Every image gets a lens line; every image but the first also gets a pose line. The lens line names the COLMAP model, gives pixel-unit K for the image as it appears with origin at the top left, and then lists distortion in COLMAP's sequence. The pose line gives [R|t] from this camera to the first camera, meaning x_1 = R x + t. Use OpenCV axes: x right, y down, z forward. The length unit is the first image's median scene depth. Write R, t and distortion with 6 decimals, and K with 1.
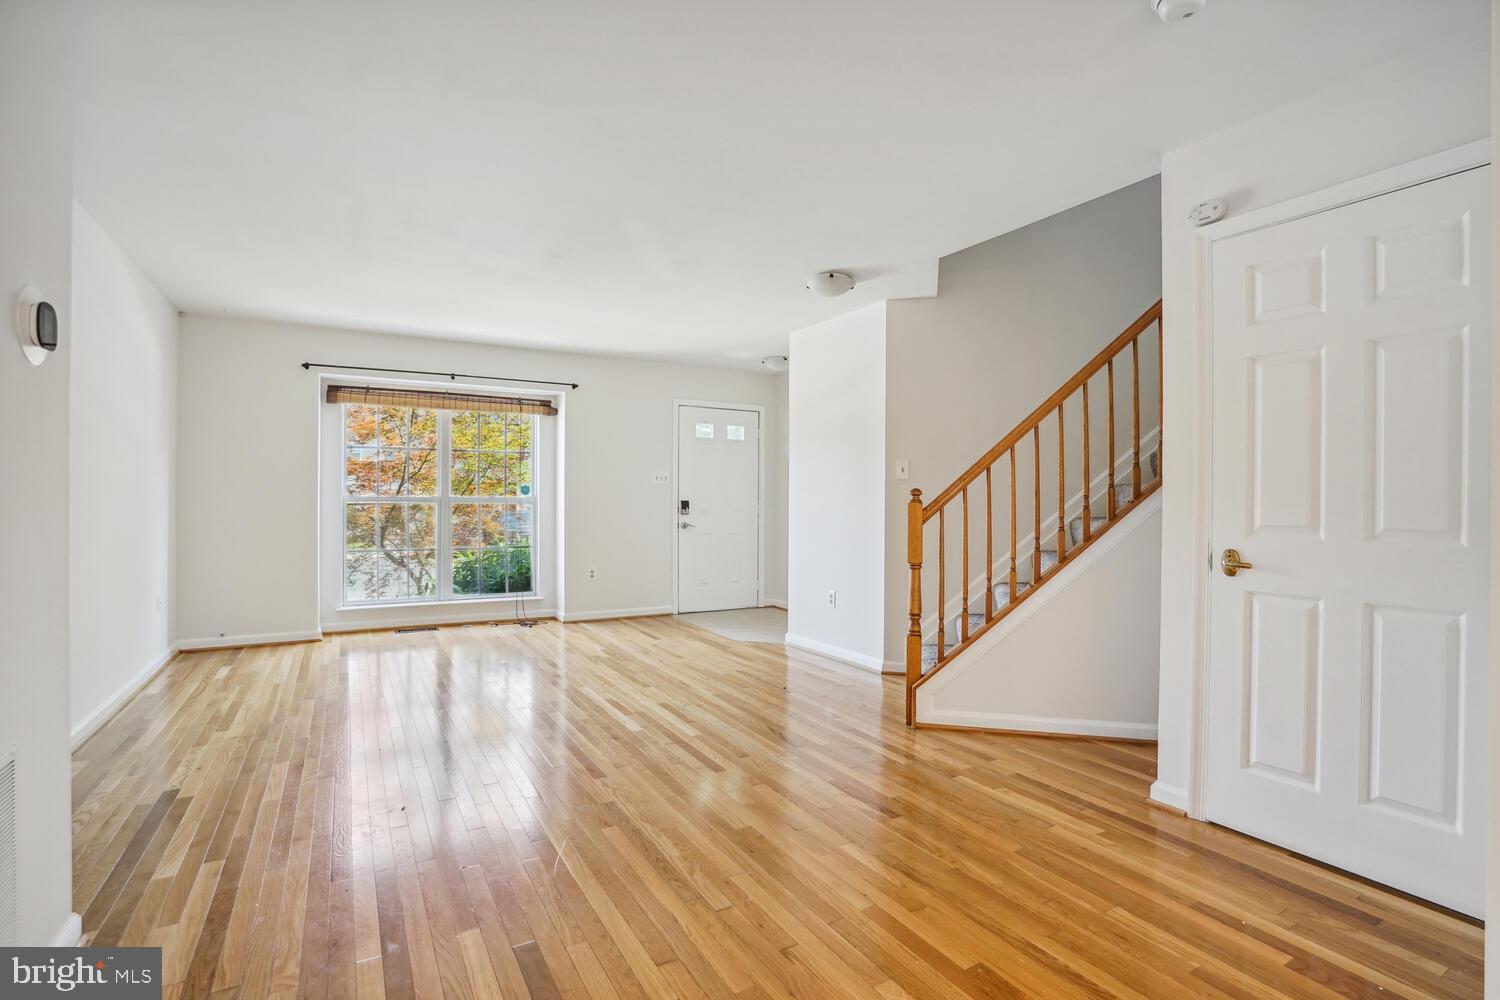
lens RADIAL K [[705.2, 0, 750.0], [0, 705.2, 500.0], [0, 0, 1]] dist [-0.069391, 0.031157]
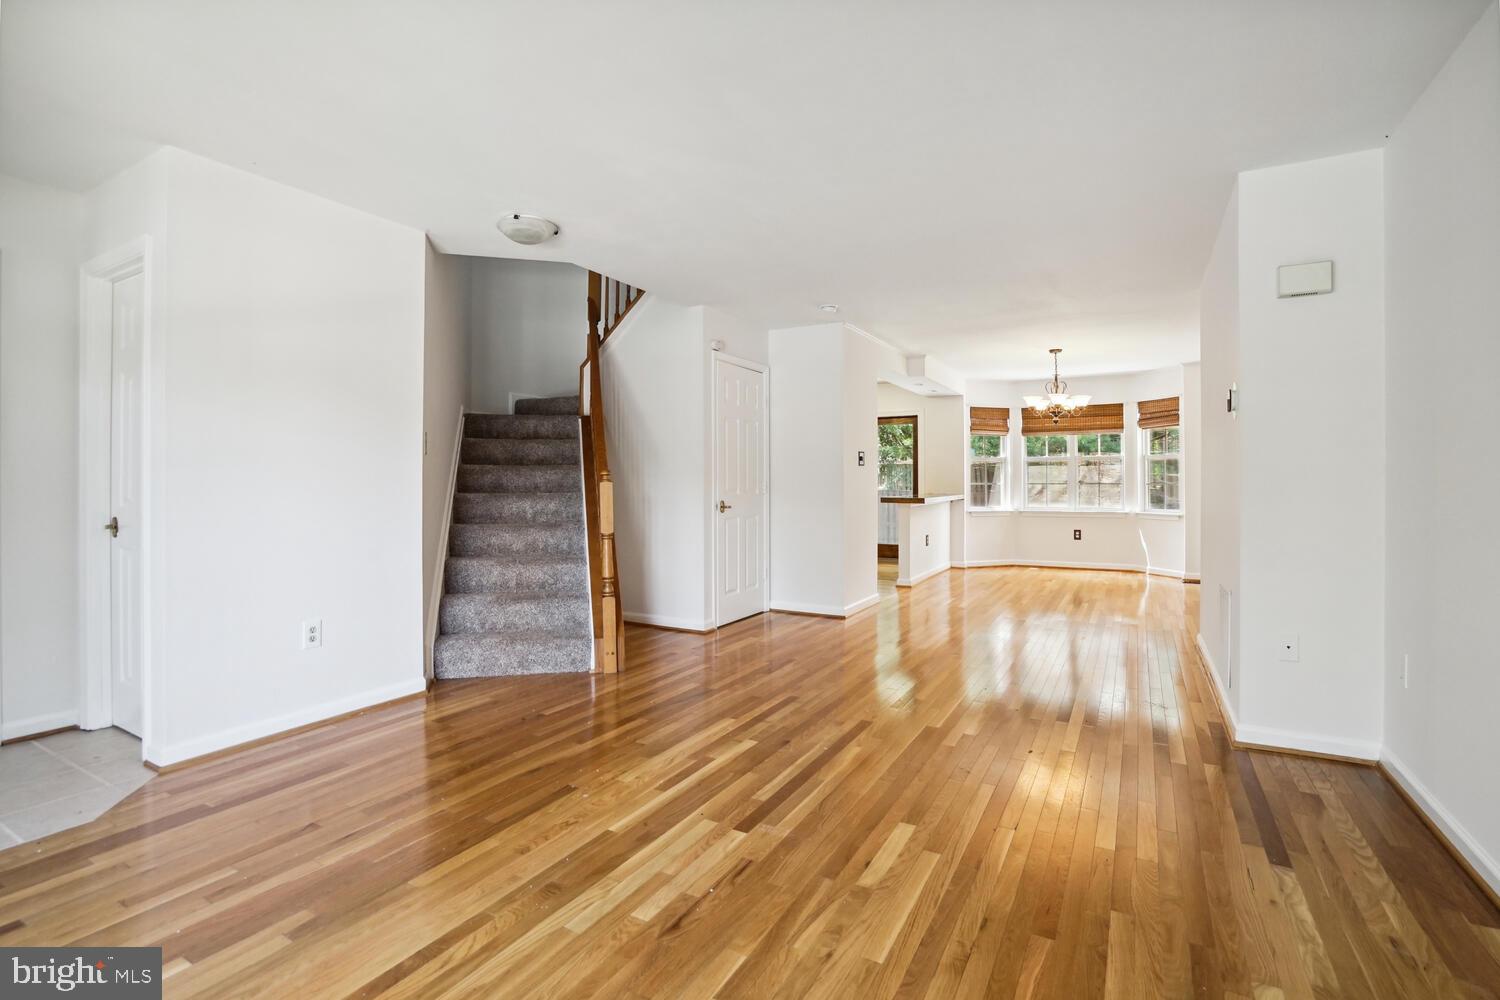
lens RADIAL K [[705.2, 0, 750.0], [0, 705.2, 500.0], [0, 0, 1]] dist [-0.069391, 0.031157]
pose [[-0.504353, -0.029887, 0.862980, -0.959050], [-0.003070, 0.999457, 0.032819, -0.003190], [-0.863492, 0.013903, -0.504171, 1.517215]]
